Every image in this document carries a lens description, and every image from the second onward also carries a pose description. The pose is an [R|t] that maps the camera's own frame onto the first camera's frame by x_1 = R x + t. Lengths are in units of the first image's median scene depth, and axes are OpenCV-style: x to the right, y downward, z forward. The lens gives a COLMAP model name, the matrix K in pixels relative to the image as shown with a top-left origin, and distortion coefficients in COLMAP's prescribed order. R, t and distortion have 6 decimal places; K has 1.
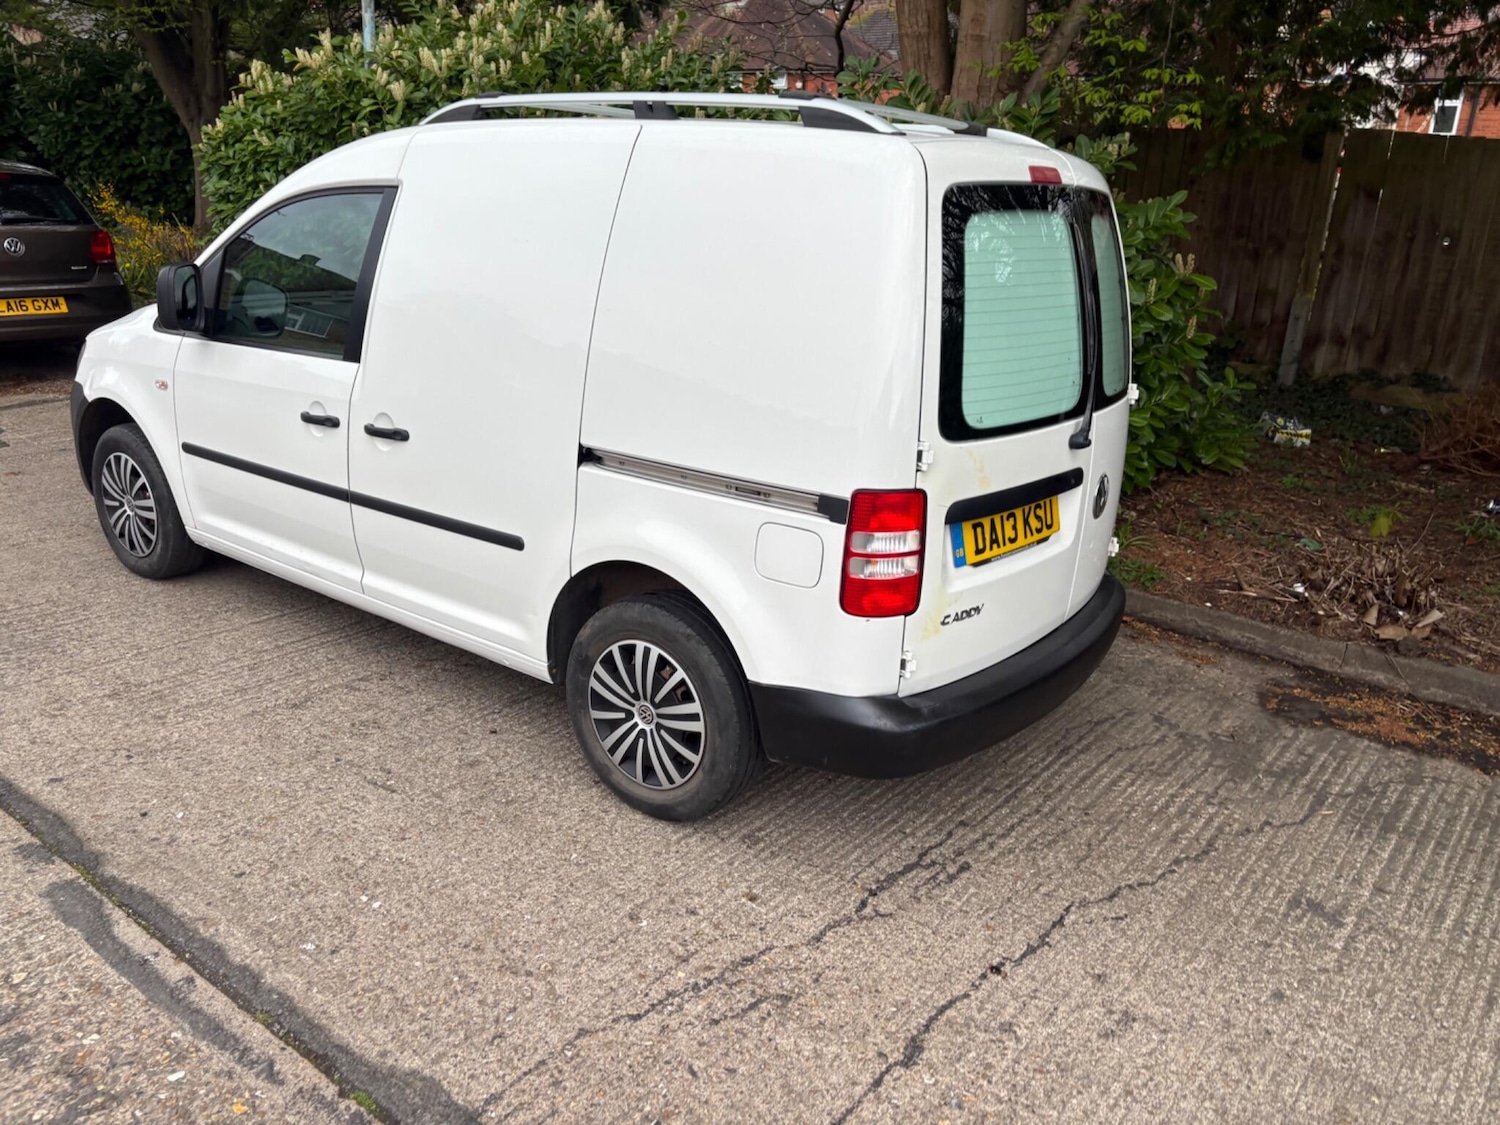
lens RADIAL K [[1132.2, 0, 736.8], [0, 1132.2, 571.8], [0, 0, 1]] dist [0.053285, -0.052169]
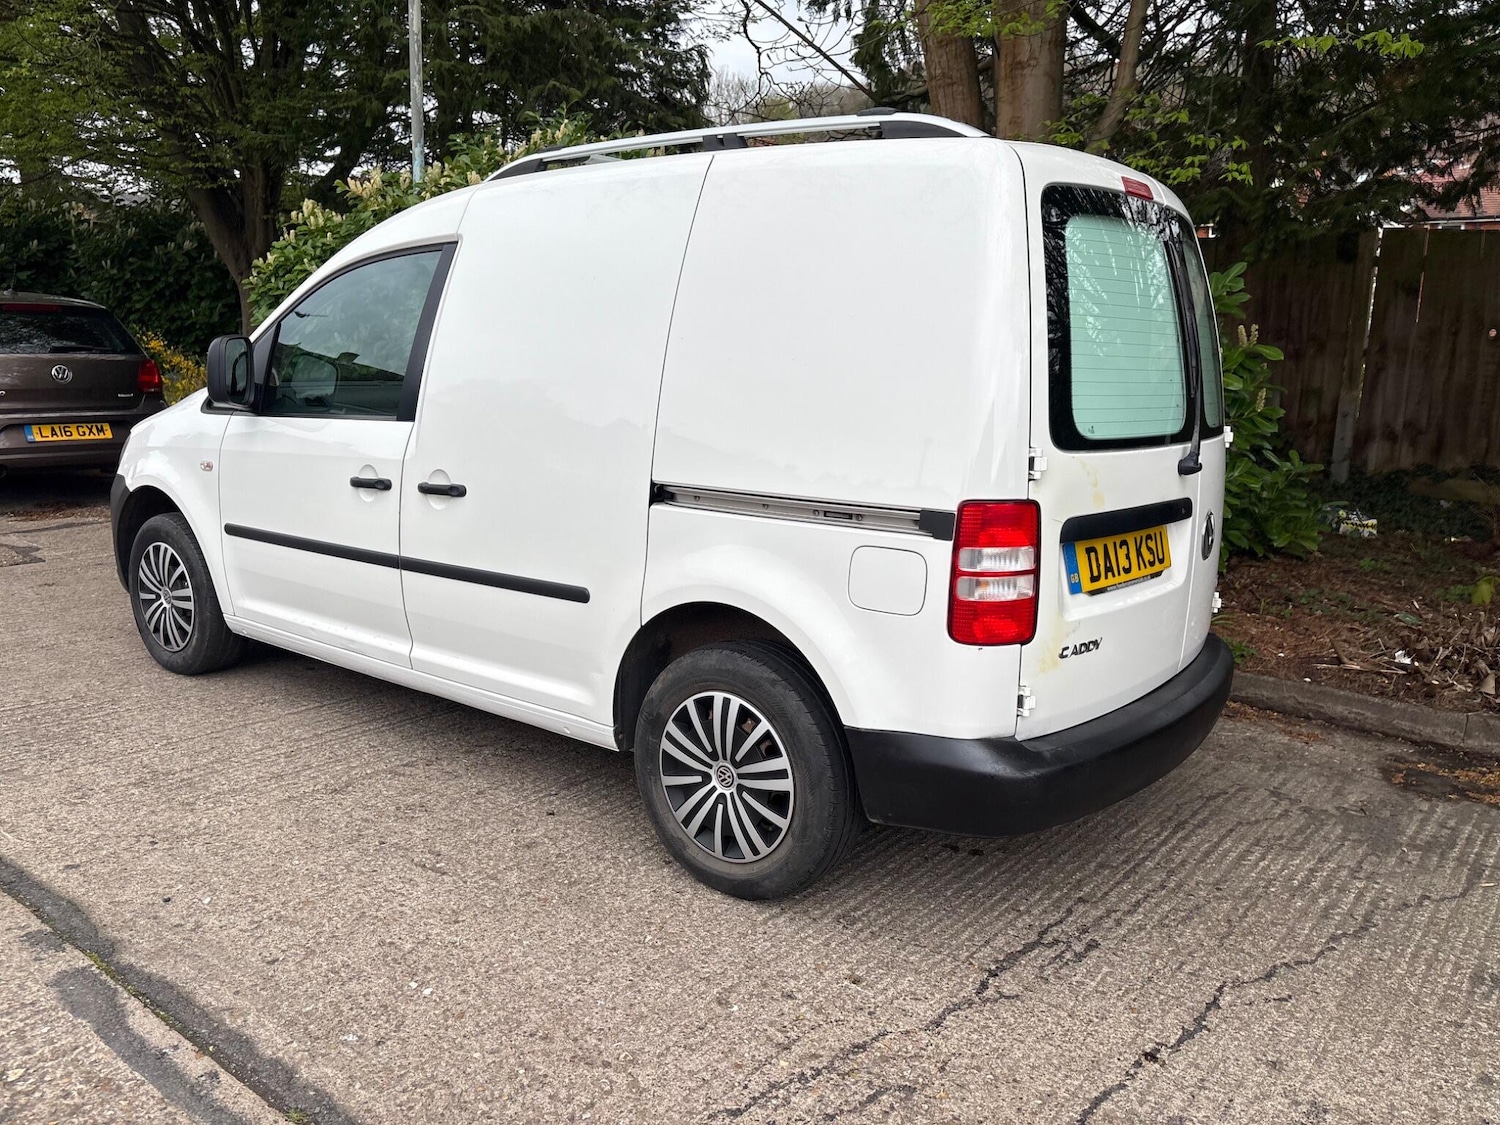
lens RADIAL K [[1129.5, 0, 750.0], [0, 1129.5, 562.5], [0, 0, 1]] dist [0.068668, -0.074300]
pose [[0.999721, -0.020377, -0.011919, -0.047005], [0.018601, 0.990834, -0.133800, 0.079461], [0.014536, 0.133541, 0.990937, 0.085125]]
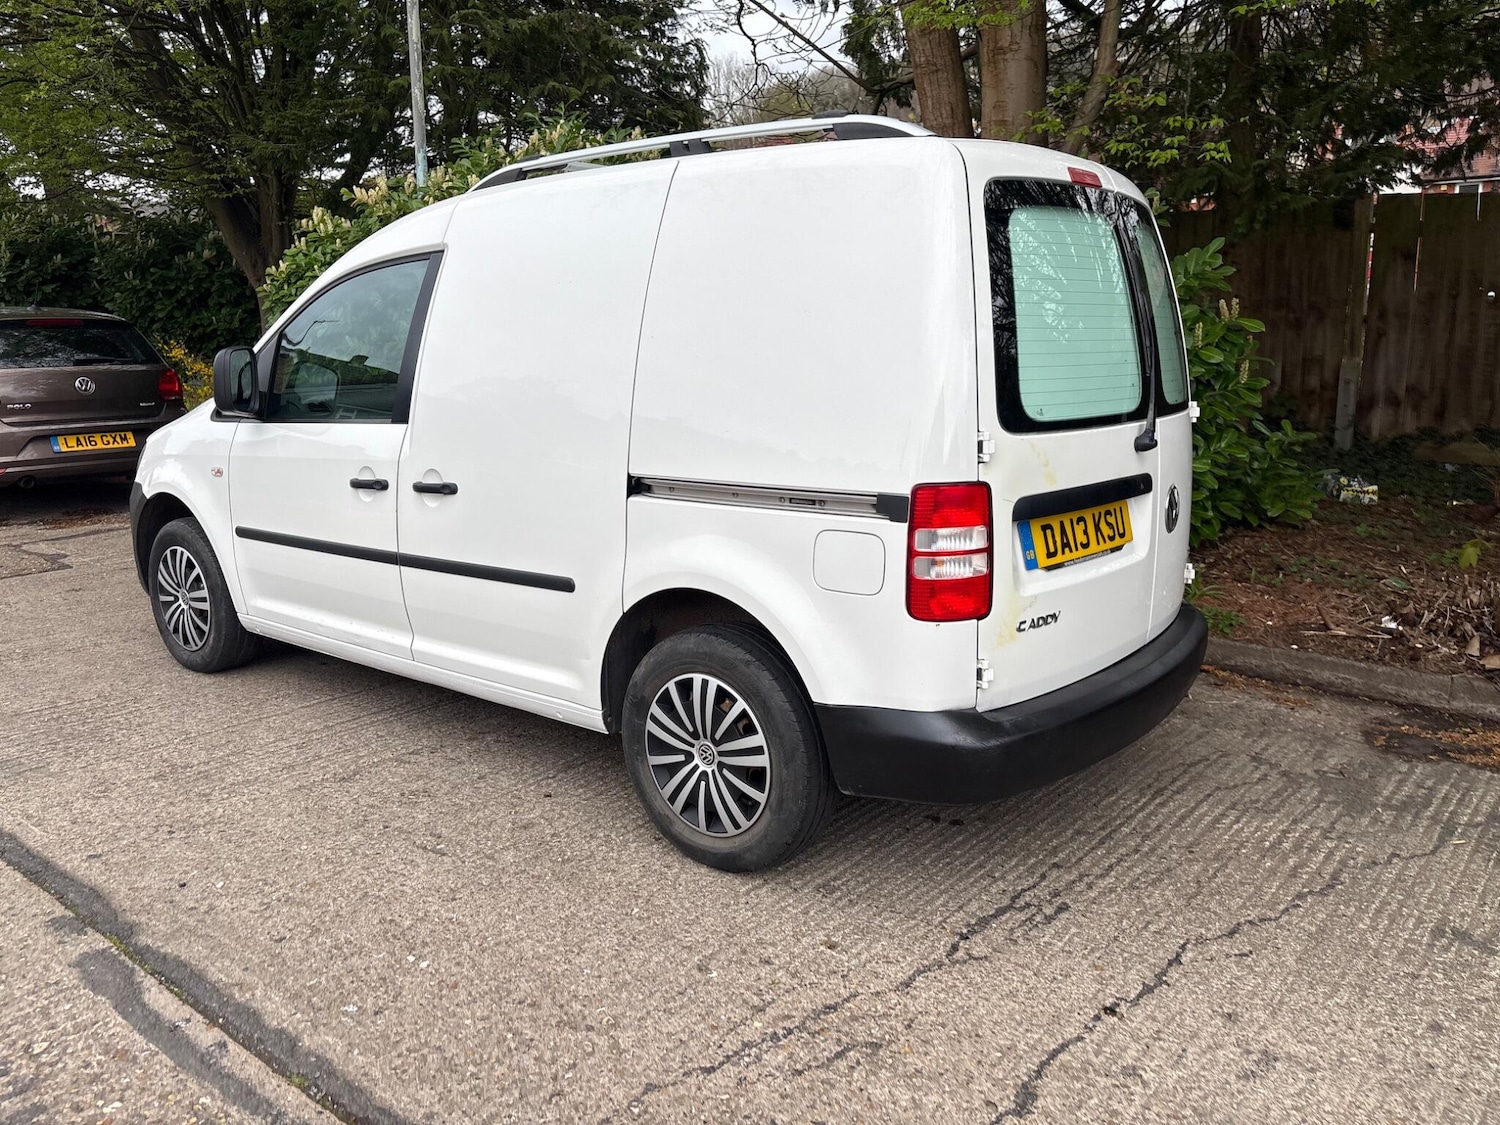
lens RADIAL K [[1127.5, 0, 742.1], [0, 1127.5, 542.7], [0, 0, 1]] dist [0.068396, -0.075527]
pose [[0.997926, -0.051417, -0.038719, -0.005520], [0.045596, 0.989304, -0.138556, 0.084467], [0.045429, 0.136504, 0.989597, 0.048072]]
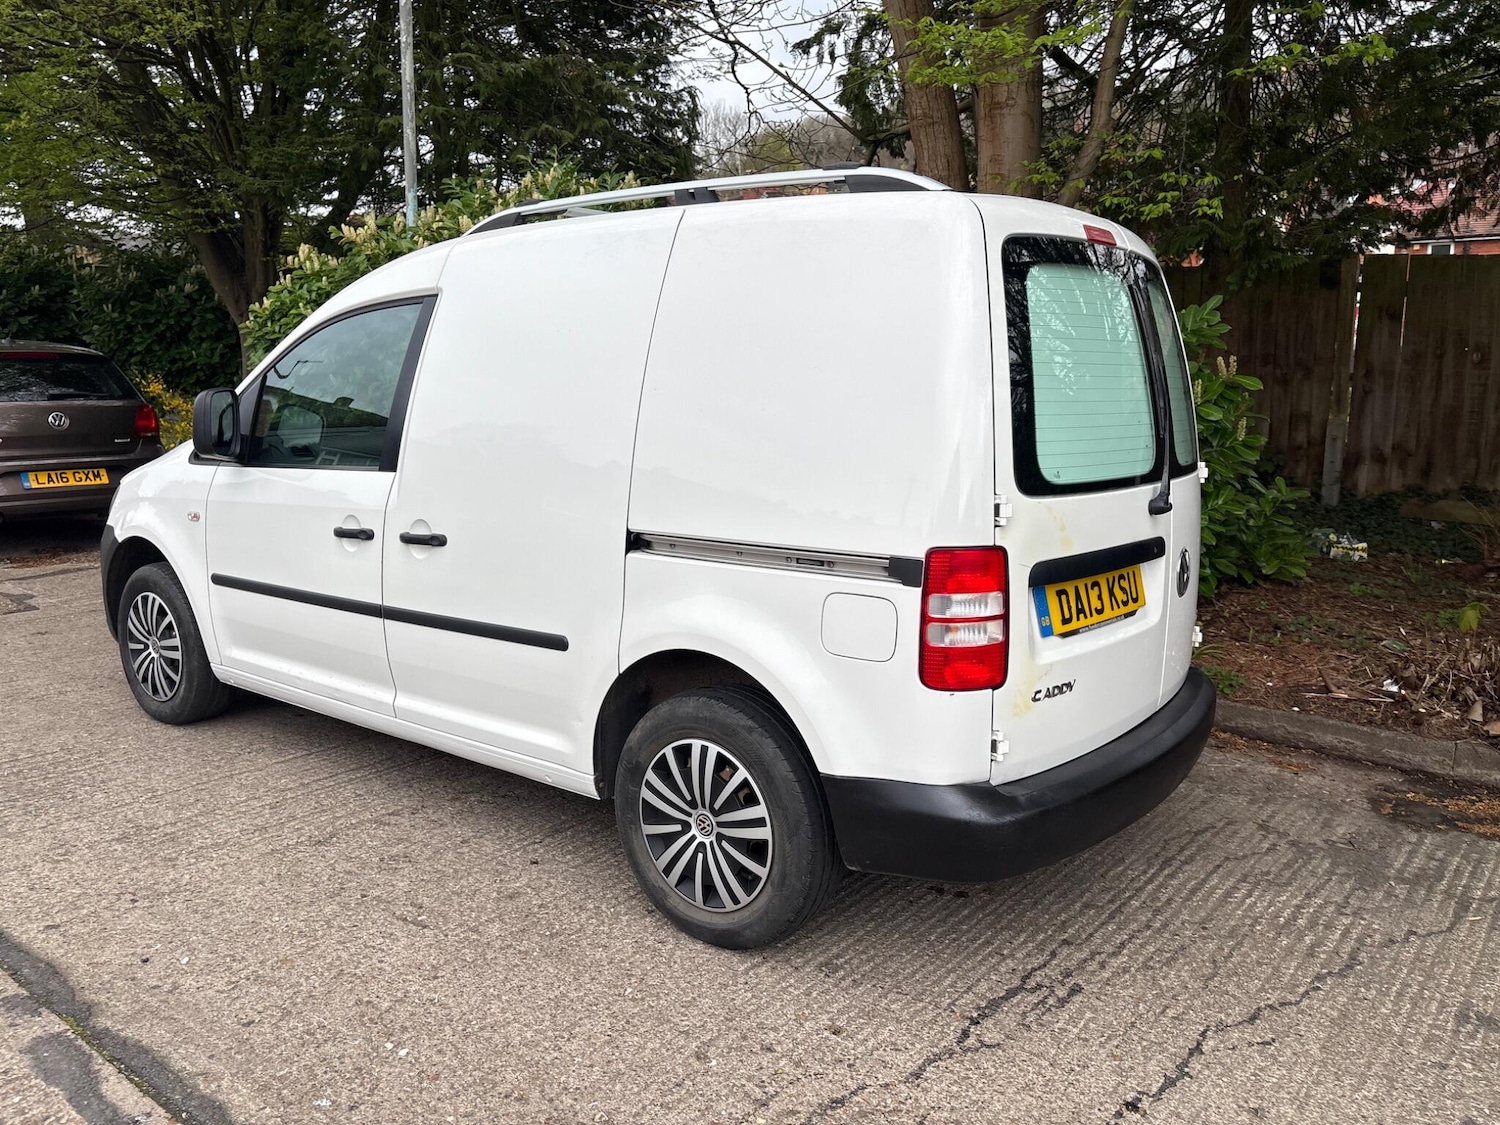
lens RADIAL K [[1128.2, 0, 754.5], [0, 1128.2, 550.0], [0, 0, 1]] dist [0.072340, -0.078886]
pose [[0.999187, -0.038917, -0.010503, -0.023393], [0.036607, 0.985151, -0.167743, 0.064910], [0.016875, 0.167222, 0.985775, 0.077758]]
